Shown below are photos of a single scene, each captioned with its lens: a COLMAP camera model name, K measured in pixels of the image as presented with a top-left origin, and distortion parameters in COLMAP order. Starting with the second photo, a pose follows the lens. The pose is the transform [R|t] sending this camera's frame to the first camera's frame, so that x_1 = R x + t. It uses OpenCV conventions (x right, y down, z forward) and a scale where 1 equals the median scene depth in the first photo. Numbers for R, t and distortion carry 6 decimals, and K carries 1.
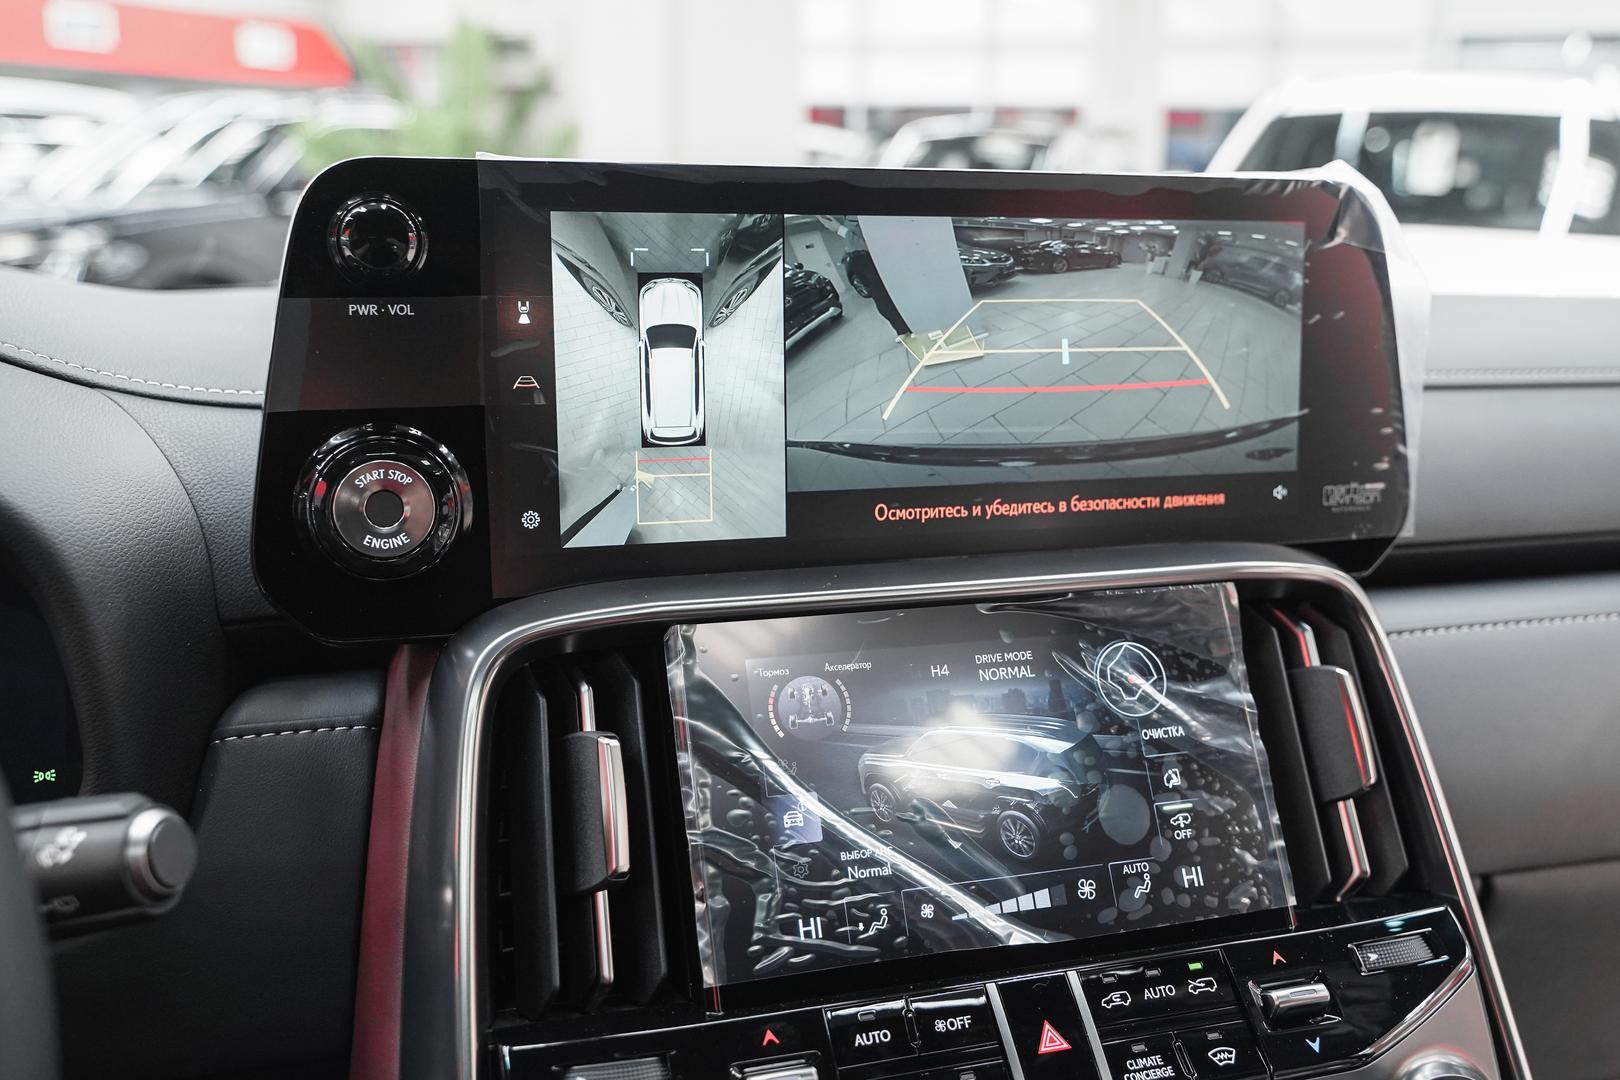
lens RADIAL K [[1441.8, 0, 813.8], [0, 1441.8, 535.3], [0, 0, 1]] dist [0.006332, 0.012419]
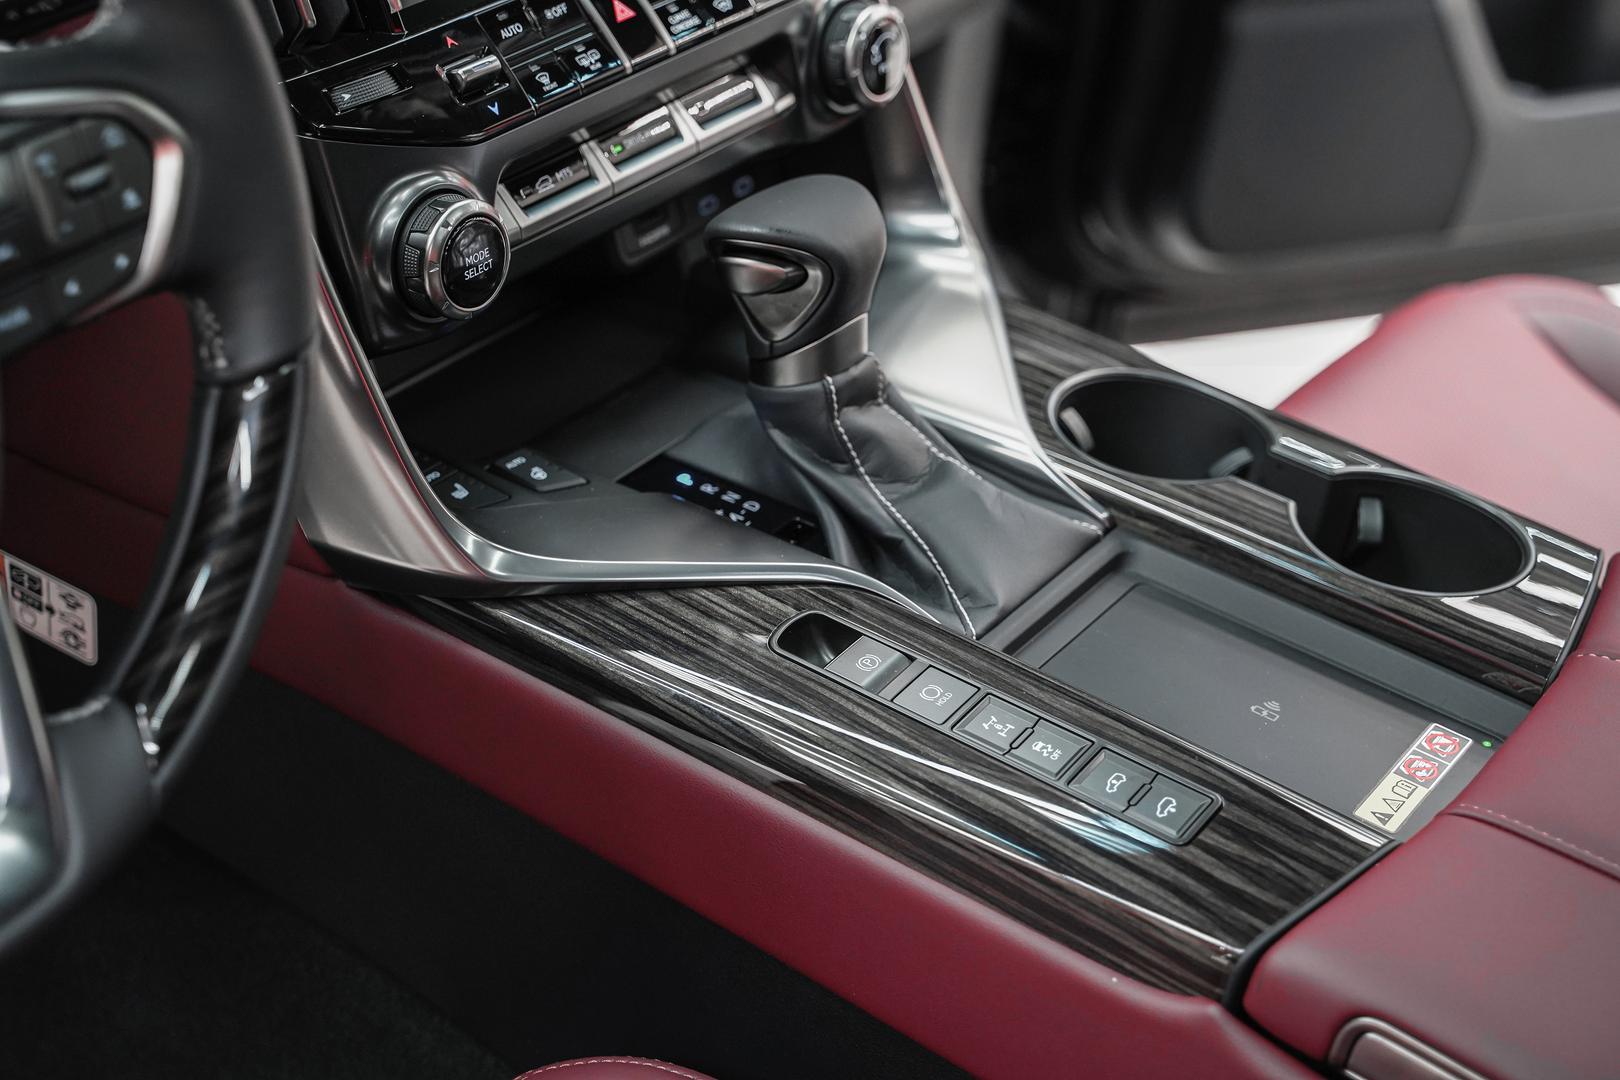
lens RADIAL K [[2563.4, 0, 794.7], [0, 2563.4, 556.6], [0, 0, 1]] dist [0.035402, 0.000000]
pose [[0.791424, -0.281213, 0.542740, -1.031848], [0.025478, 0.902298, 0.430360, -0.179469], [-0.610736, -0.326769, 0.721265, -0.846272]]
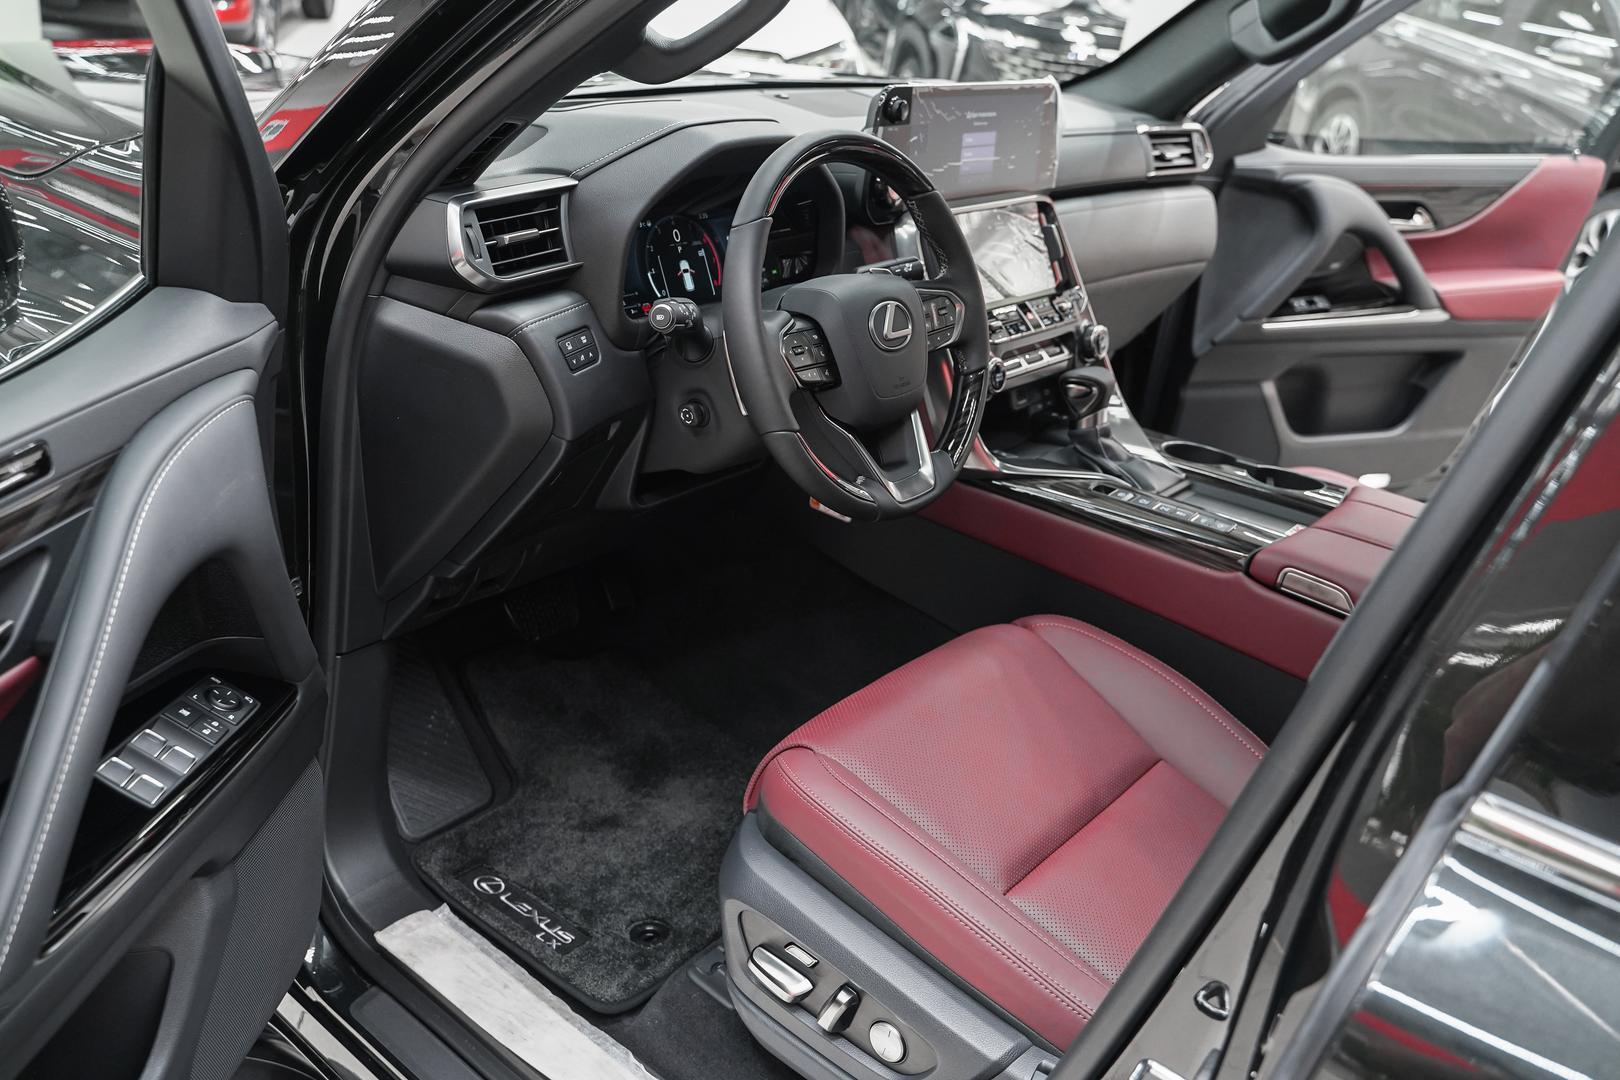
lens RADIAL K [[1281.7, 0, 816.1], [0, 1281.7, 527.8], [0, 0, 1]] dist [-0.022574, 0.021659]
pose [[0.834870, -0.163533, 0.525595, -2.264910], [0.023453, 0.964550, 0.262854, -0.038487], [-0.549948, -0.207122, 0.809109, -1.667862]]
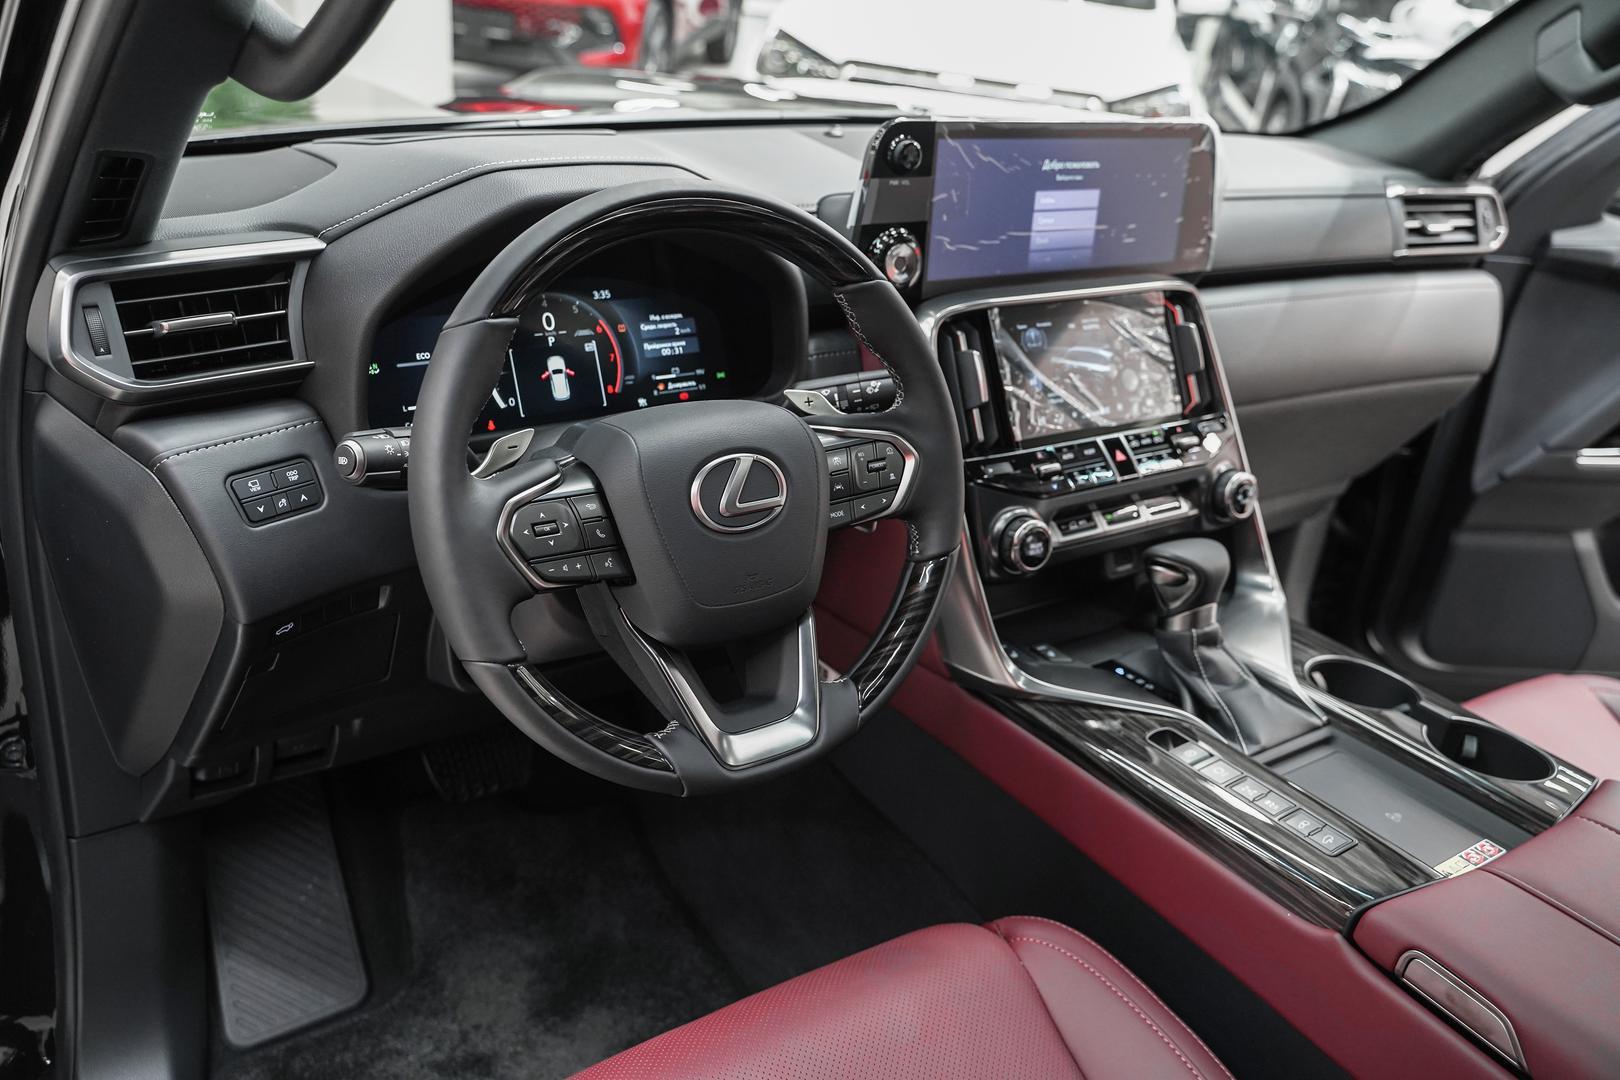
lens RADIAL K [[1281.7, 0, 809.4], [0, 1281.7, 543.5], [0, 0, 1]] dist [-0.022574, 0.021659]
pose [[0.952161, -0.060732, 0.299501, -1.130471], [-0.015182, 0.969443, 0.244847, -0.087401], [-0.305219, -0.237681, 0.922144, -1.127592]]
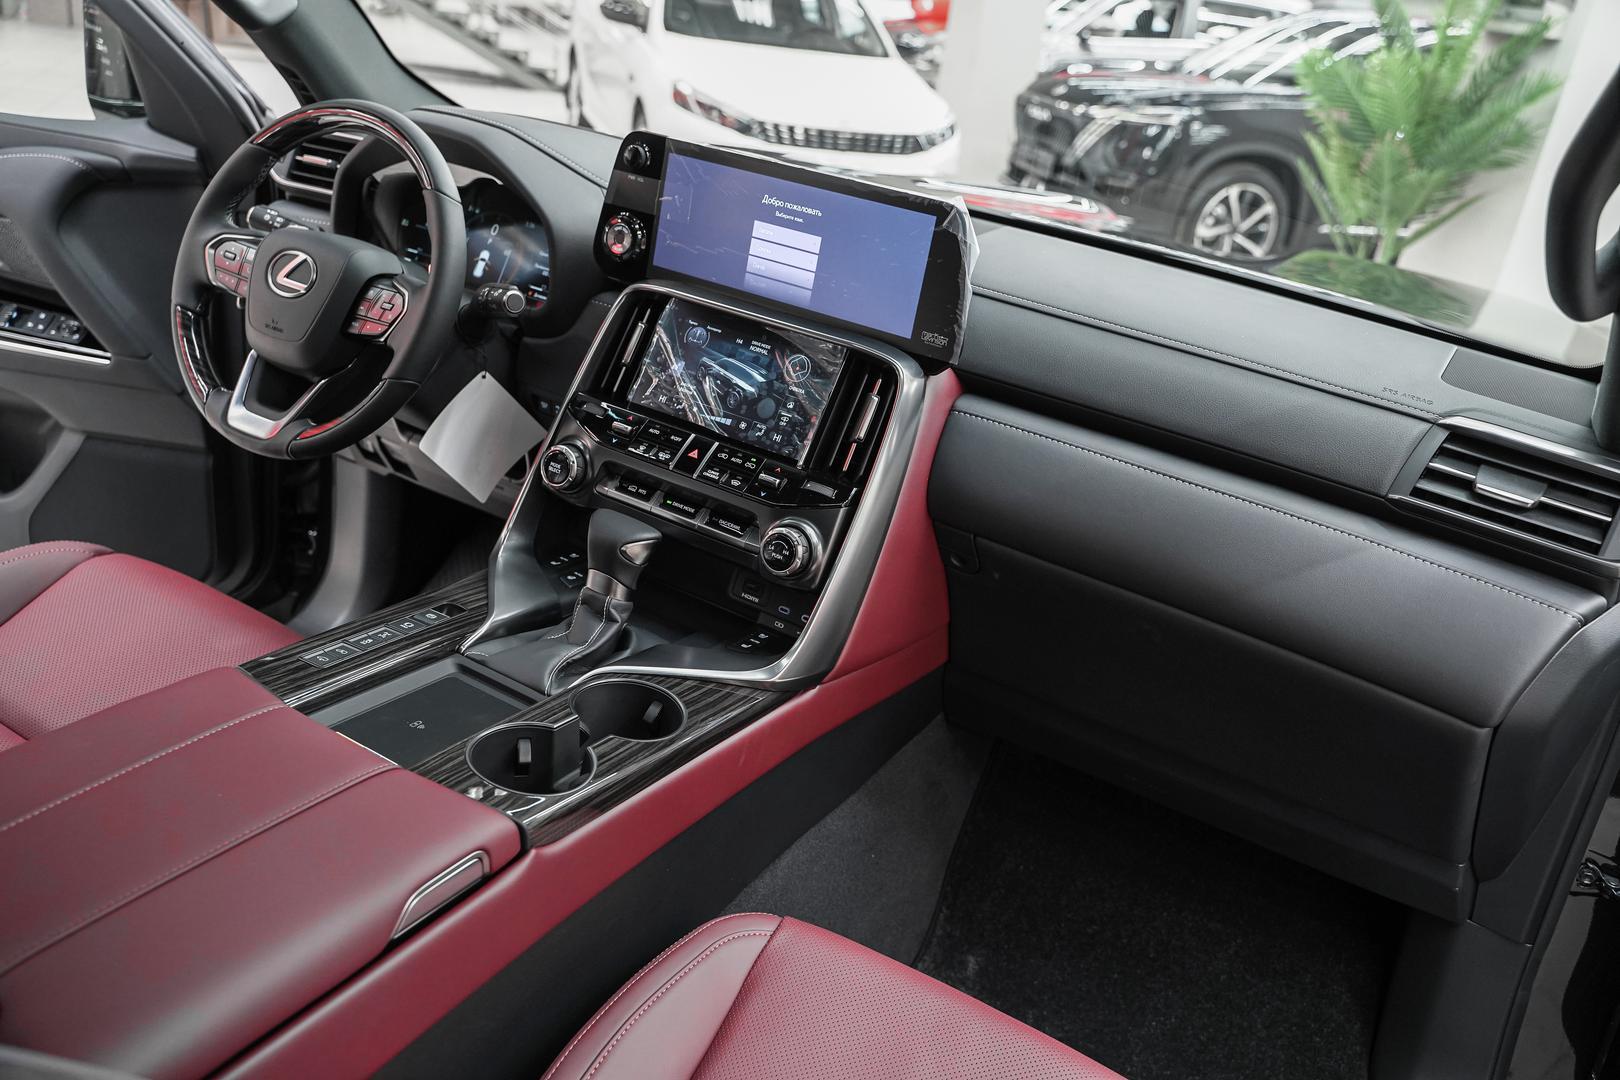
lens RADIAL K [[1281.7, 0, 808.4], [0, 1281.7, 540.3], [0, 0, 1]] dist [-0.022574, 0.021659]
pose [[0.672626, 0.374111, -0.638448, 2.052647], [-0.291580, 0.926978, 0.235992, -0.189377], [0.680115, 0.027424, 0.732593, -0.801476]]
